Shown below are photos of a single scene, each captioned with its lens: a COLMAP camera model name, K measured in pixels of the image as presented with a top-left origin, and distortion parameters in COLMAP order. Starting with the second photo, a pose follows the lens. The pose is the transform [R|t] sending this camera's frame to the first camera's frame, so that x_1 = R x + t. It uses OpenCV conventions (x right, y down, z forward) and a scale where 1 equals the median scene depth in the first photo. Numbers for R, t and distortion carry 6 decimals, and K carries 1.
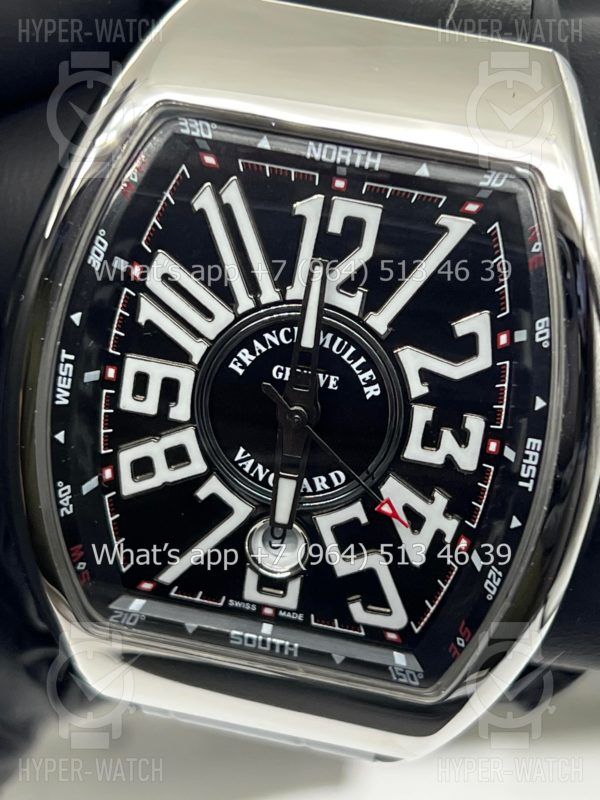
lens RADIAL K [[1913.5, 0, 297.9], [0, 1913.5, 394.9], [0, 0, 1]] dist [0.240573, 0.000000]
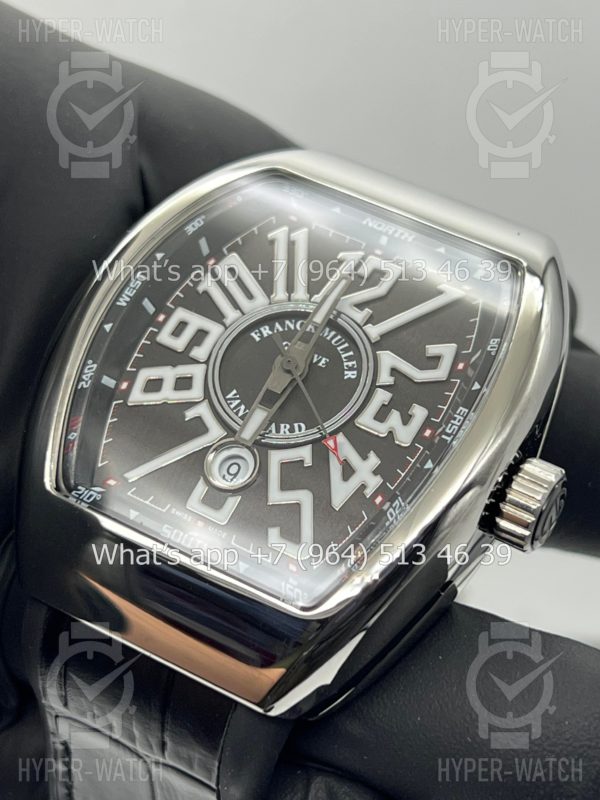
lens RADIAL K [[1913.5, 0, 295.6], [0, 1913.5, 398.5], [0, 0, 1]] dist [0.240573, 0.000000]
pose [[0.935385, 0.323966, -0.141776, 0.189592], [-0.332025, 0.666576, -0.667410, 0.865822], [-0.121714, 0.671359, 0.731070, 0.086581]]
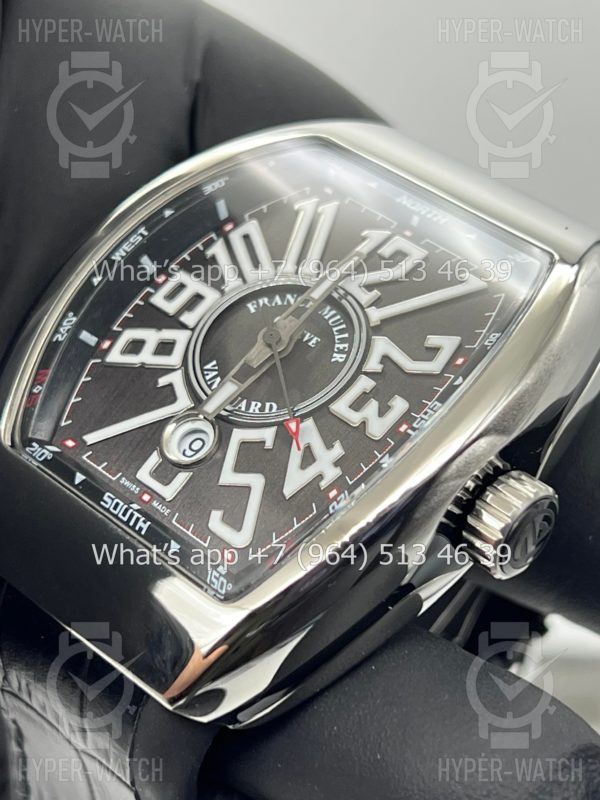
lens RADIAL K [[1913.5, 0, 291.0], [0, 1913.5, 398.6], [0, 0, 1]] dist [0.240573, 0.000000]
pose [[0.834372, 0.418692, -0.358498, 0.435915], [-0.549857, 0.586829, -0.594382, 0.708847], [-0.038486, 0.693058, 0.719854, 0.191119]]
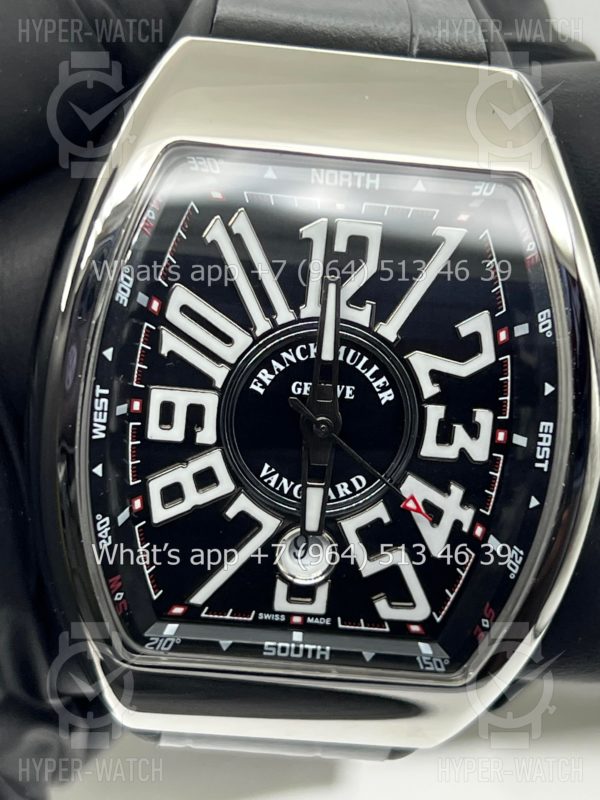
lens RADIAL K [[1913.5, 0, 294.7], [0, 1913.5, 401.4], [0, 0, 1]] dist [0.240573, 0.000000]
pose [[0.977235, -0.098510, 0.187903, -0.212264], [0.108960, 0.992977, -0.046095, 0.044413], [-0.182042, 0.065519, 0.981105, -0.040833]]
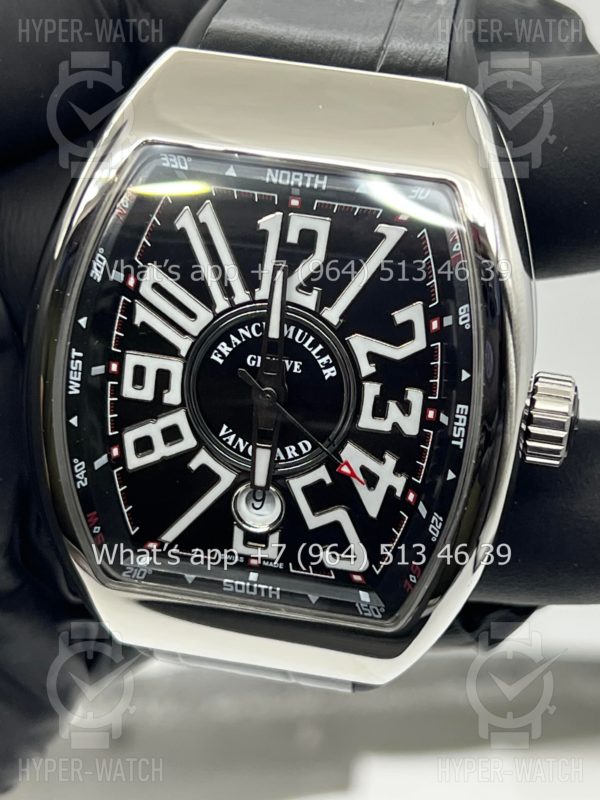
lens RADIAL K [[1913.5, 0, 303.1], [0, 1913.5, 405.7], [0, 0, 1]] dist [0.240573, 0.000000]
pose [[0.998977, -0.040810, -0.019473, 0.044657], [0.040441, 0.999001, -0.018997, 0.041010], [0.020229, 0.018190, 0.999630, -0.207608]]
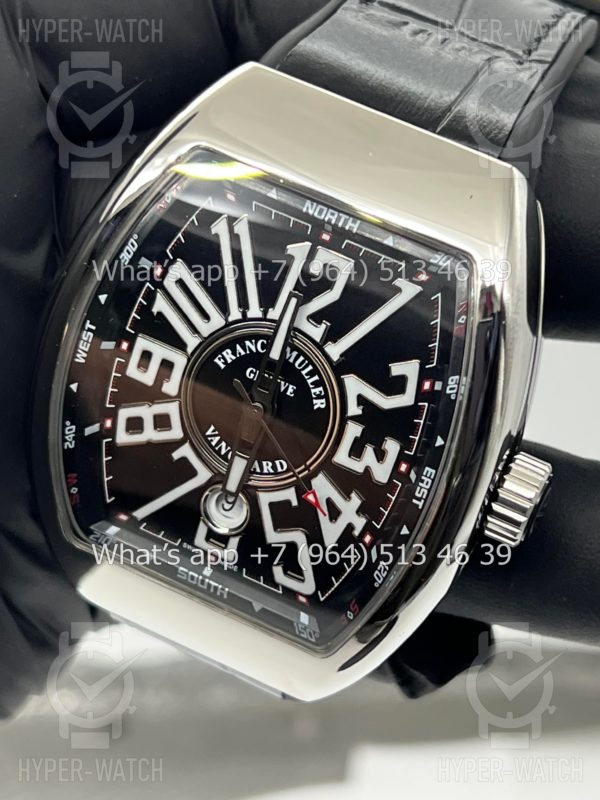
lens RADIAL K [[1913.5, 0, 299.5], [0, 1913.5, 397.9], [0, 0, 1]] dist [0.240573, 0.000000]
pose [[0.971721, 0.211288, -0.105426, 0.157101], [-0.209707, 0.977419, 0.025994, -0.035466], [0.108537, -0.003150, 0.994087, -0.245878]]
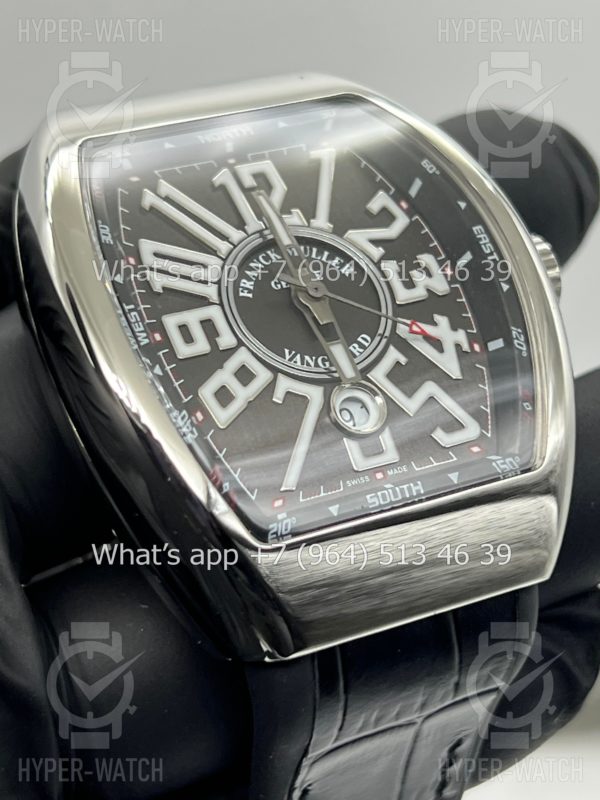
lens RADIAL K [[2014.2, 0, 307.2], [0, 2014.2, 399.0], [0, 0, 1]] dist [0.078542, 0.000000]
pose [[0.762962, -0.274539, 0.585250, -0.748264], [0.602210, 0.630991, -0.489075, 0.657173], [-0.235017, 0.725589, 0.646752, 0.239050]]
